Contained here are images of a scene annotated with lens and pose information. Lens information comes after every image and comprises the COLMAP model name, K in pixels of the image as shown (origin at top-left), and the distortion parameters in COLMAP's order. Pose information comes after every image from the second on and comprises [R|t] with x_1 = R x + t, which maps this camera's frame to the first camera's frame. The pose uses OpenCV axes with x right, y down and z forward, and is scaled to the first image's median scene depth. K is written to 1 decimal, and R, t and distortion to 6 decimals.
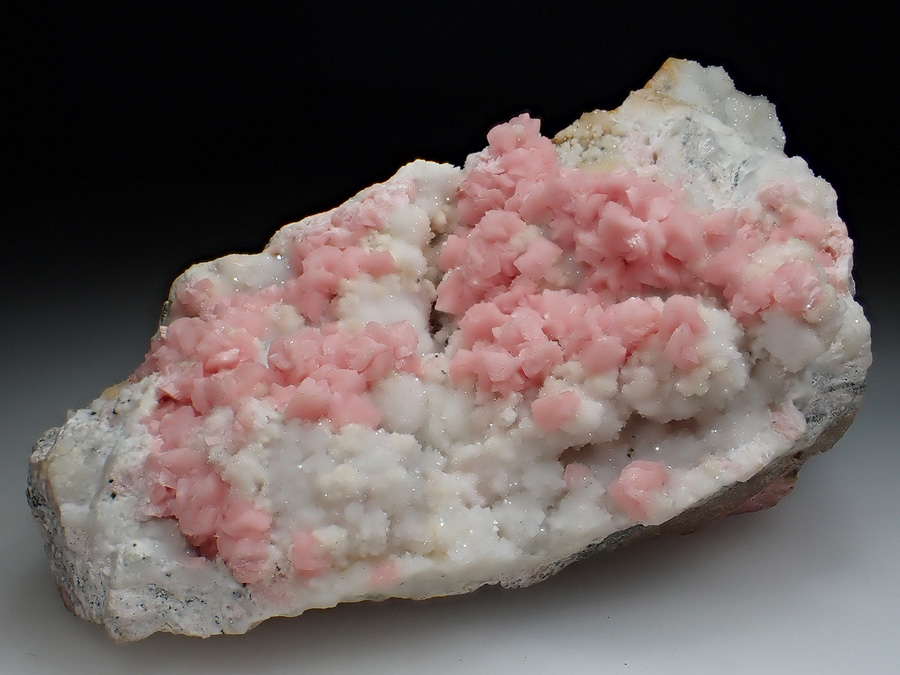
lens RADIAL K [[1078.3, 0, 448.1], [0, 1078.3, 335.6], [0, 0, 1]] dist [0.012386, 0.000000]
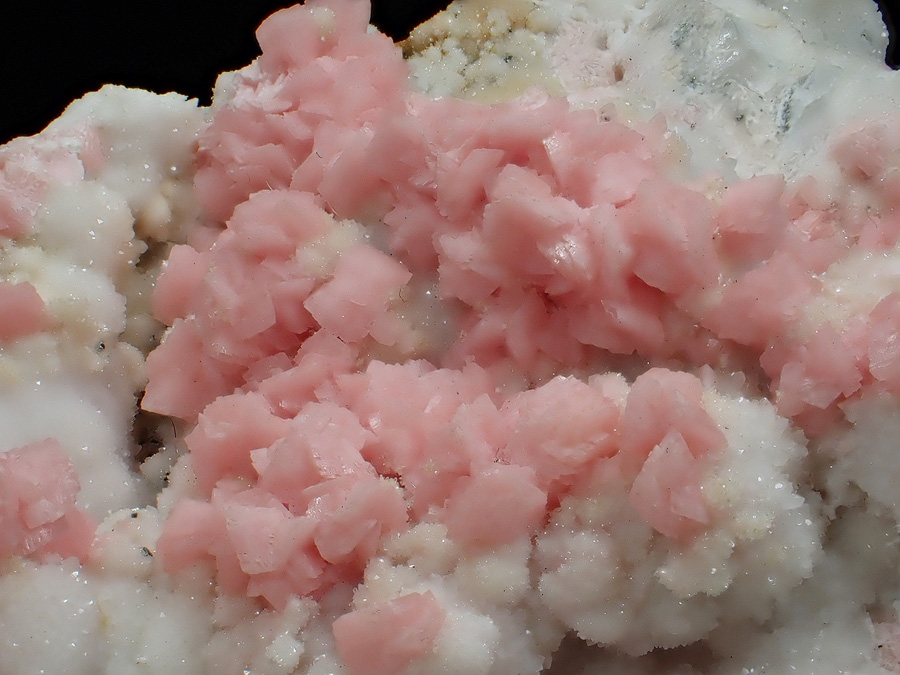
lens RADIAL K [[1774.2, 0, 451.1], [0, 1774.2, 338.6], [0, 0, 1]] dist [-0.025311, 0.000000]
pose [[0.998674, -0.020567, 0.047186, 0.088213], [0.022575, 0.998845, -0.042422, -0.020080], [-0.046259, 0.043431, 0.997985, 0.257084]]
